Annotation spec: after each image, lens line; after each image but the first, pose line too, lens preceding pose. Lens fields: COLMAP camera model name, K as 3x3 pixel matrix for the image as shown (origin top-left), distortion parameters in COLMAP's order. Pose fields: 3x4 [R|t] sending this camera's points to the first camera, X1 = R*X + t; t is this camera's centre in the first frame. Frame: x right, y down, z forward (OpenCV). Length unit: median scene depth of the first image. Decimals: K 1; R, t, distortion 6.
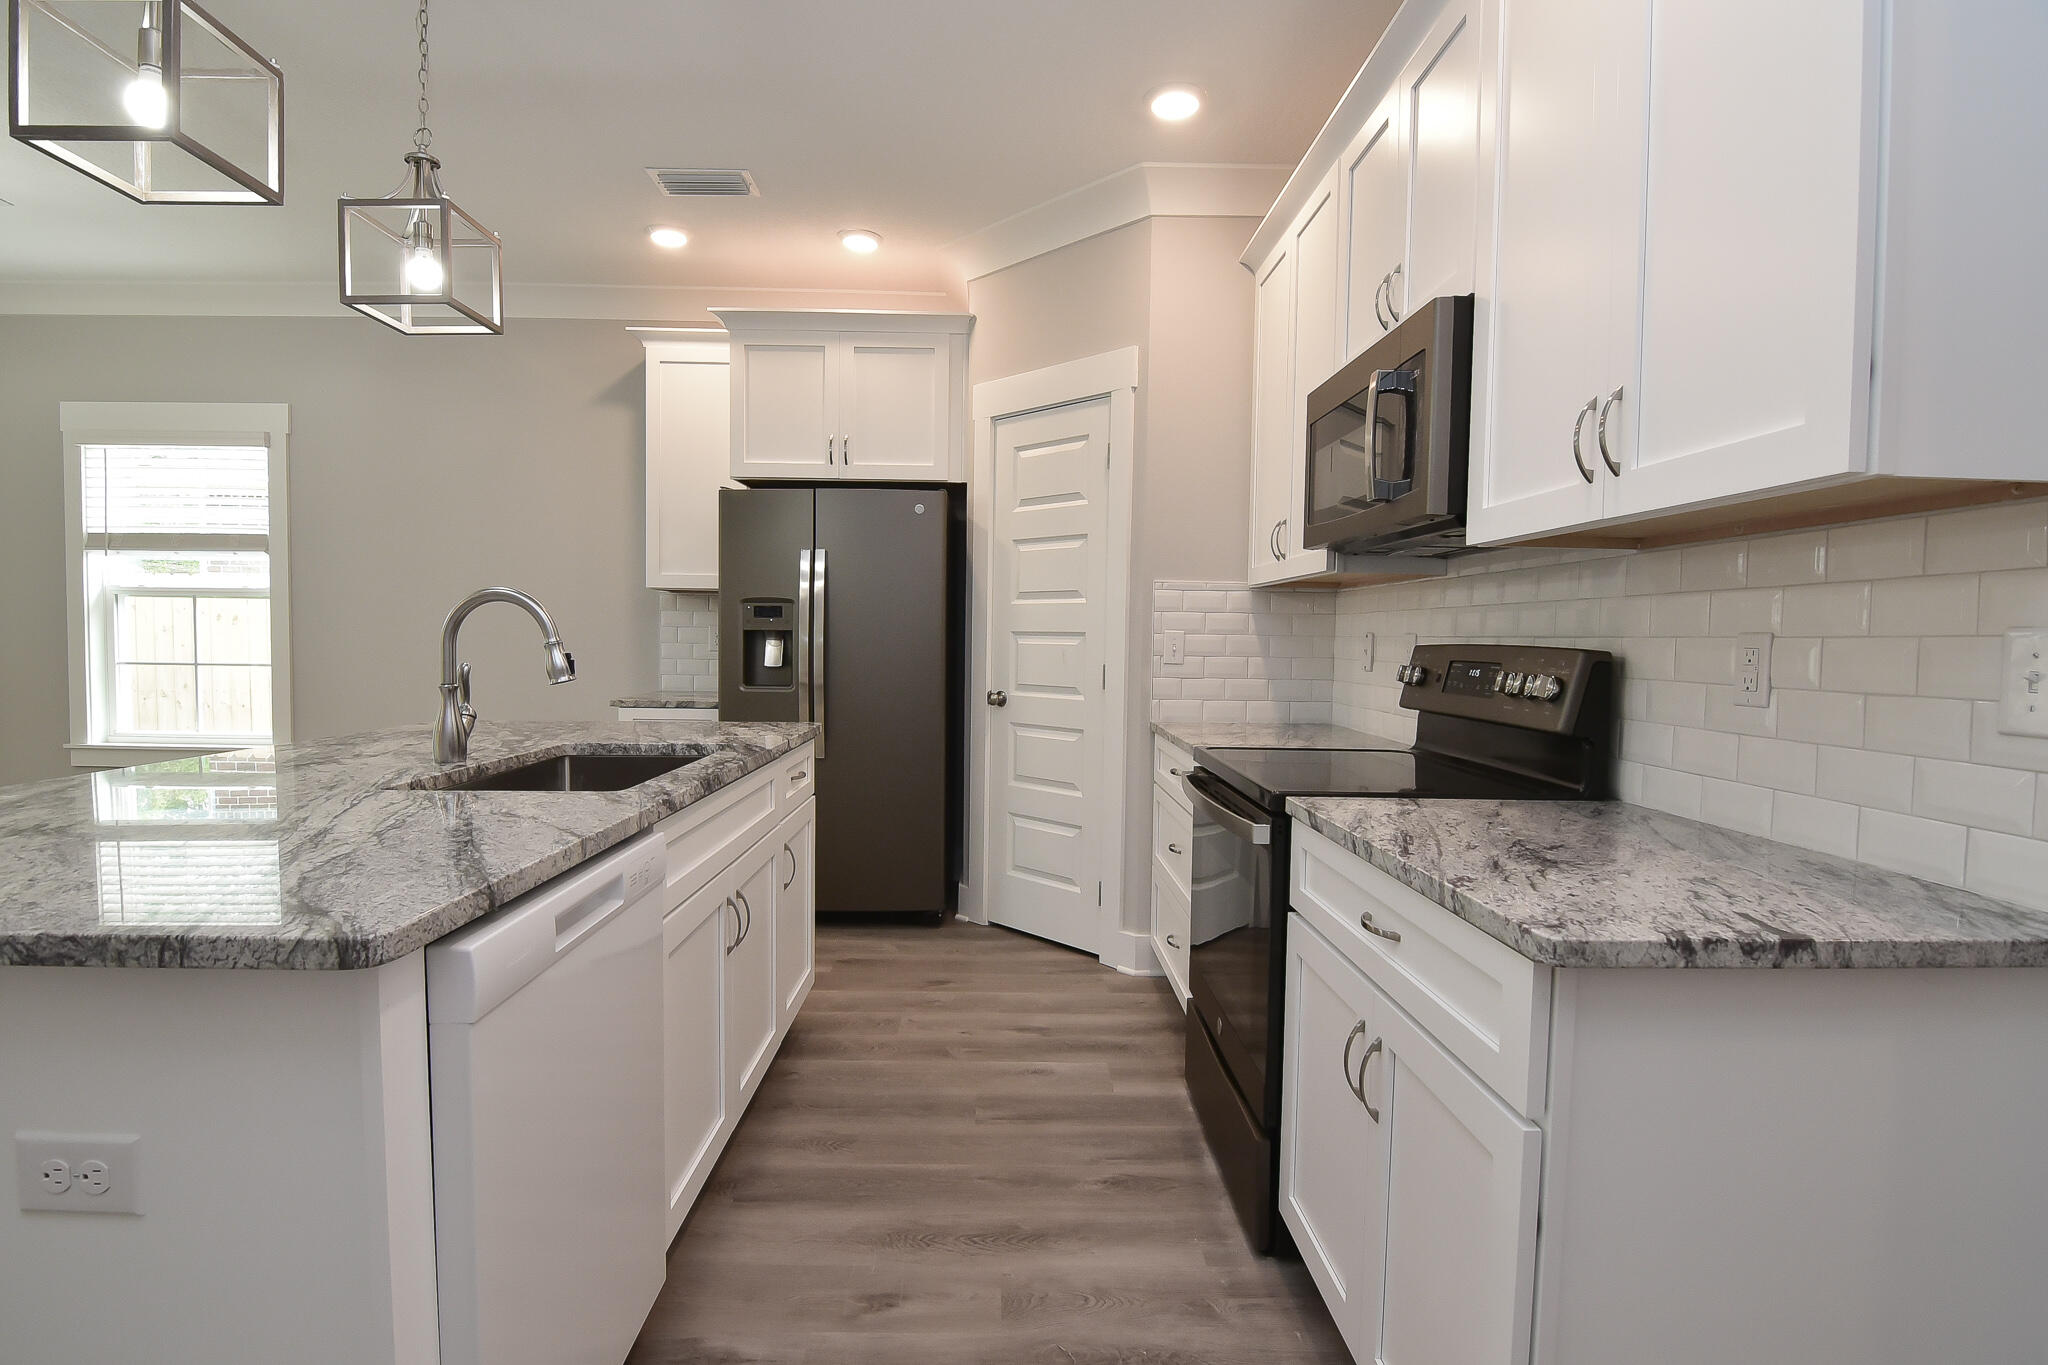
lens RADIAL K [[992.9, 0, 1022.7], [0, 992.9, 684.6], [0, 0, 1]] dist [-0.007217, -0.007746]
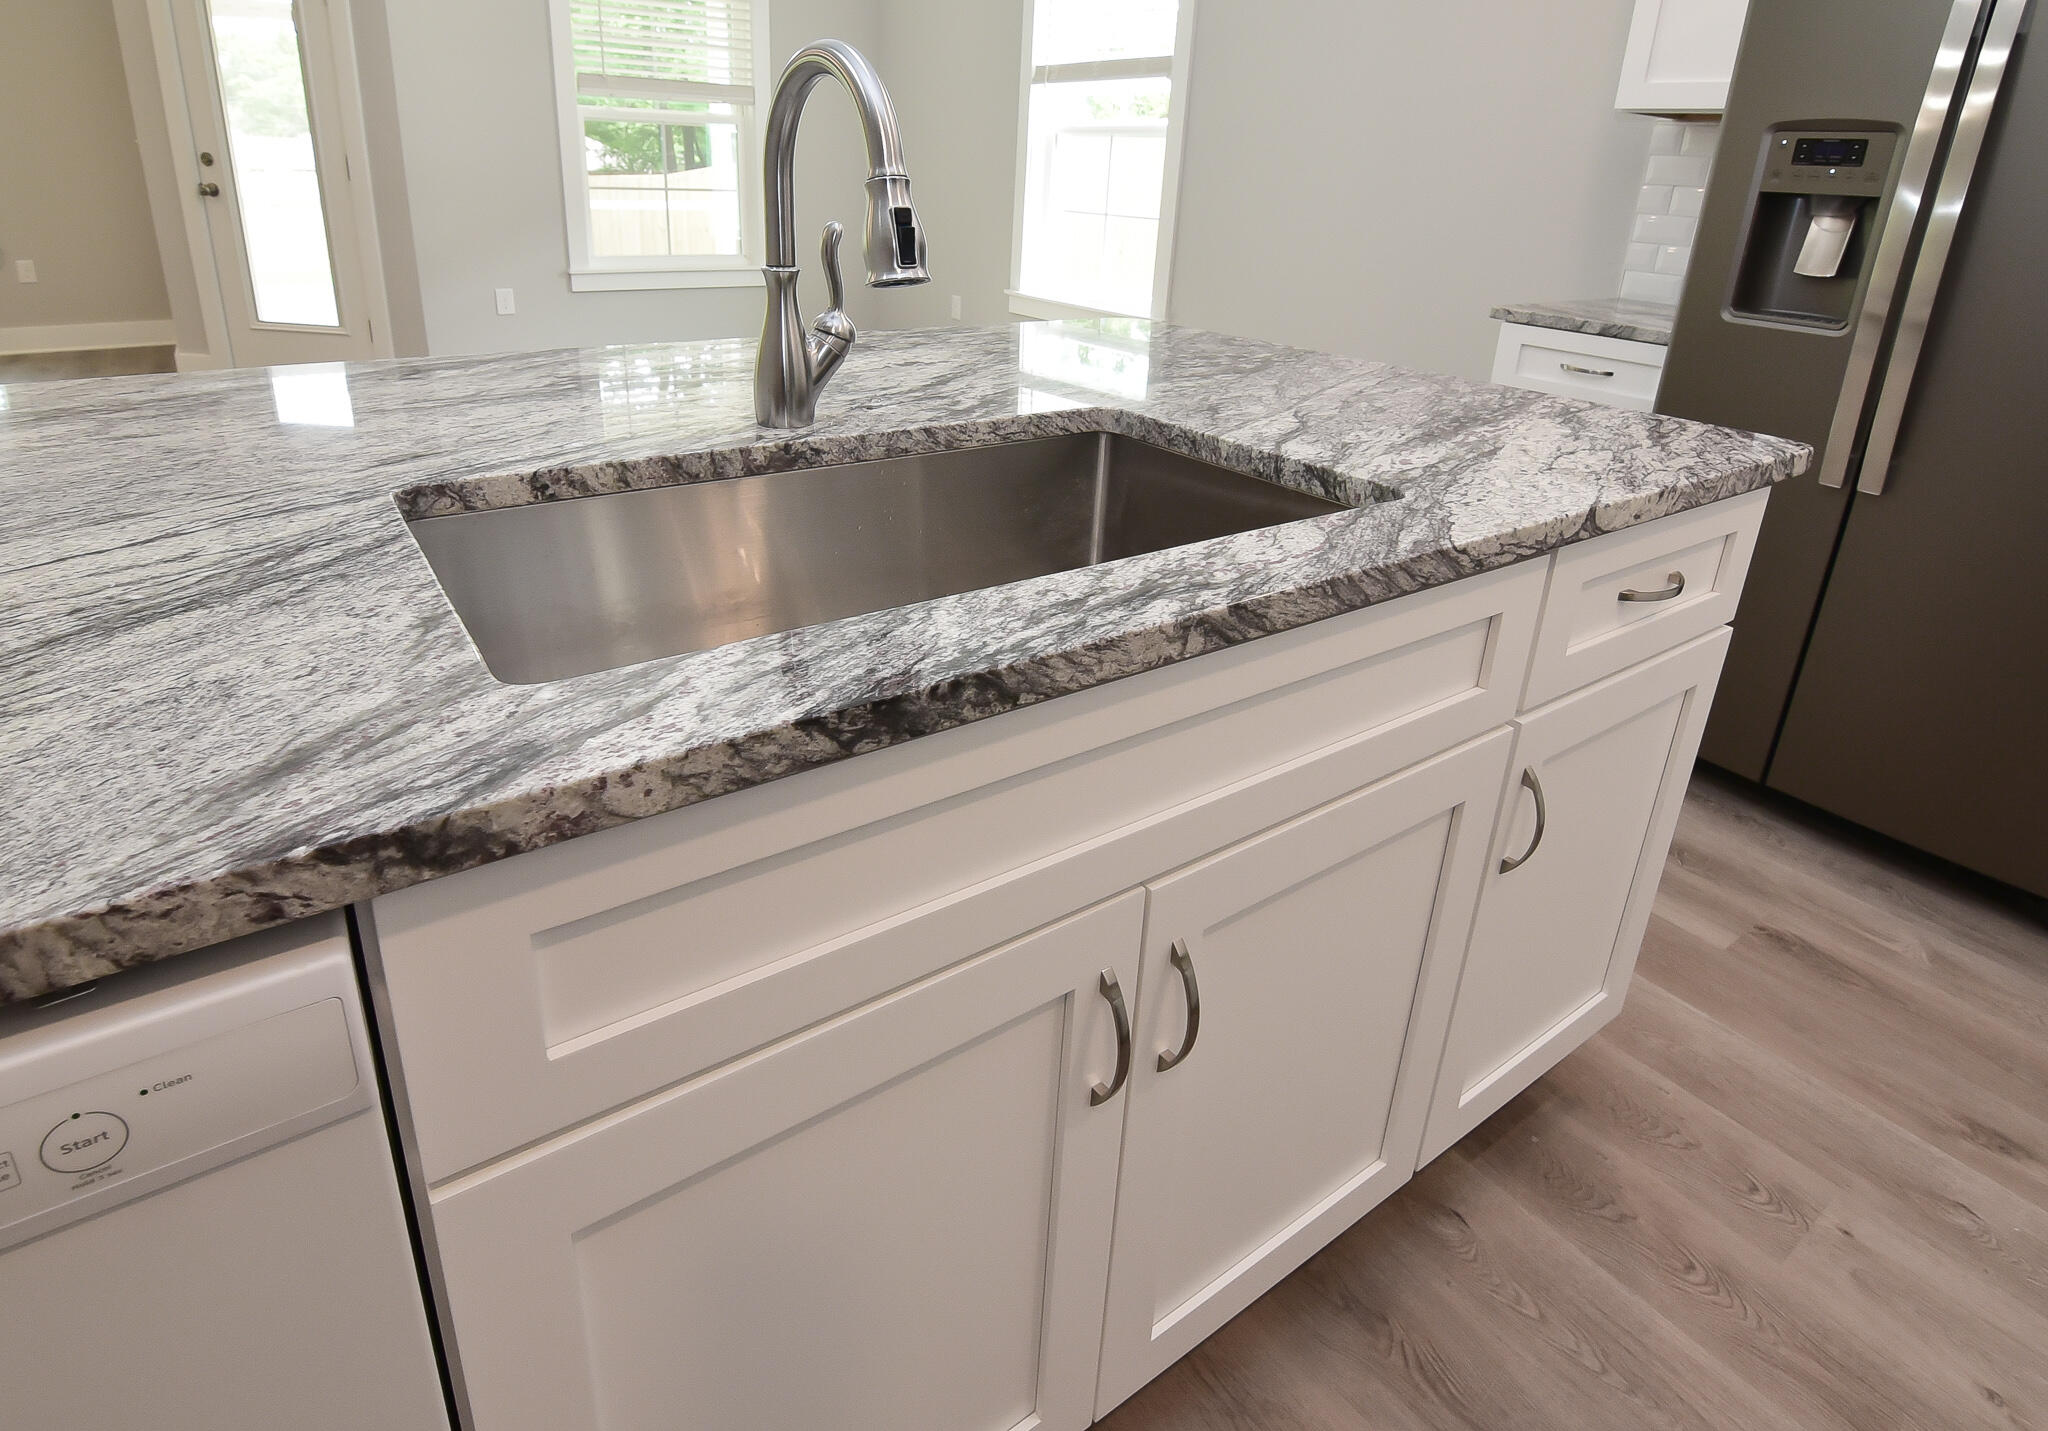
lens RADIAL K [[1057.2, 0, 986.0], [0, 1057.2, 524.9], [0, 0, 1]] dist [-0.011026, -0.005916]
pose [[0.537670, 0.275815, -0.796767, -0.041694], [-0.071040, 0.956441, 0.283150, -0.020186], [0.840157, -0.095639, 0.533844, 0.459402]]
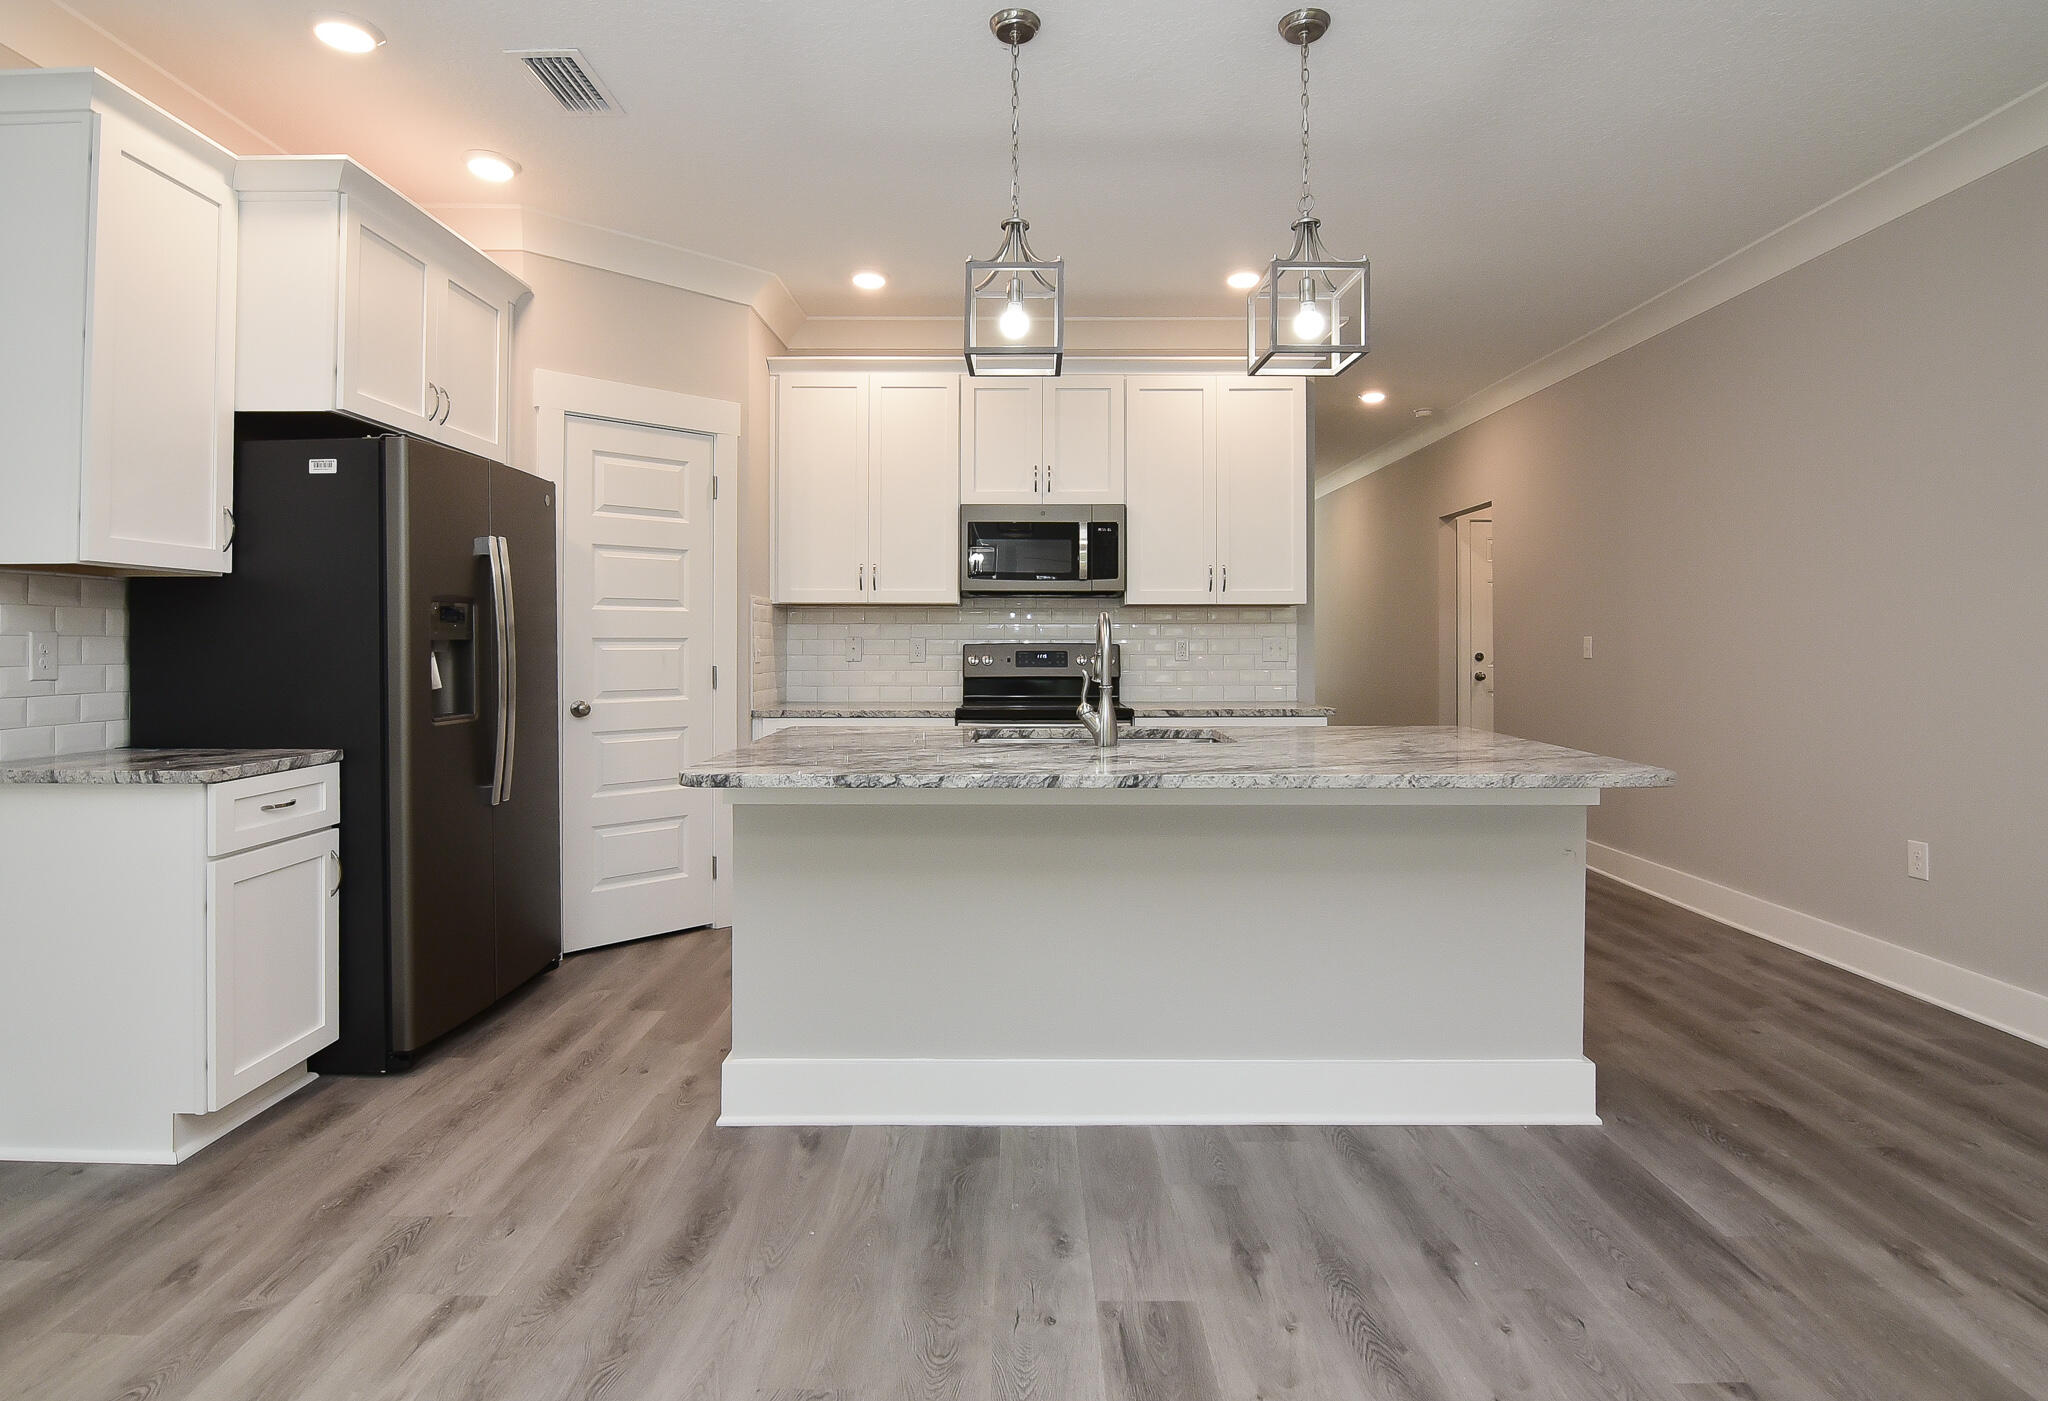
lens RADIAL K [[1057.2, 0, 1005.5], [0, 1057.2, 616.3], [0, 0, 1]] dist [-0.011026, -0.005916]
pose [[0.028404, 0.009411, 0.999552, -1.171335], [0.049200, 0.998731, -0.010801, -0.049138], [-0.998385, 0.049485, 0.027905, 0.645254]]
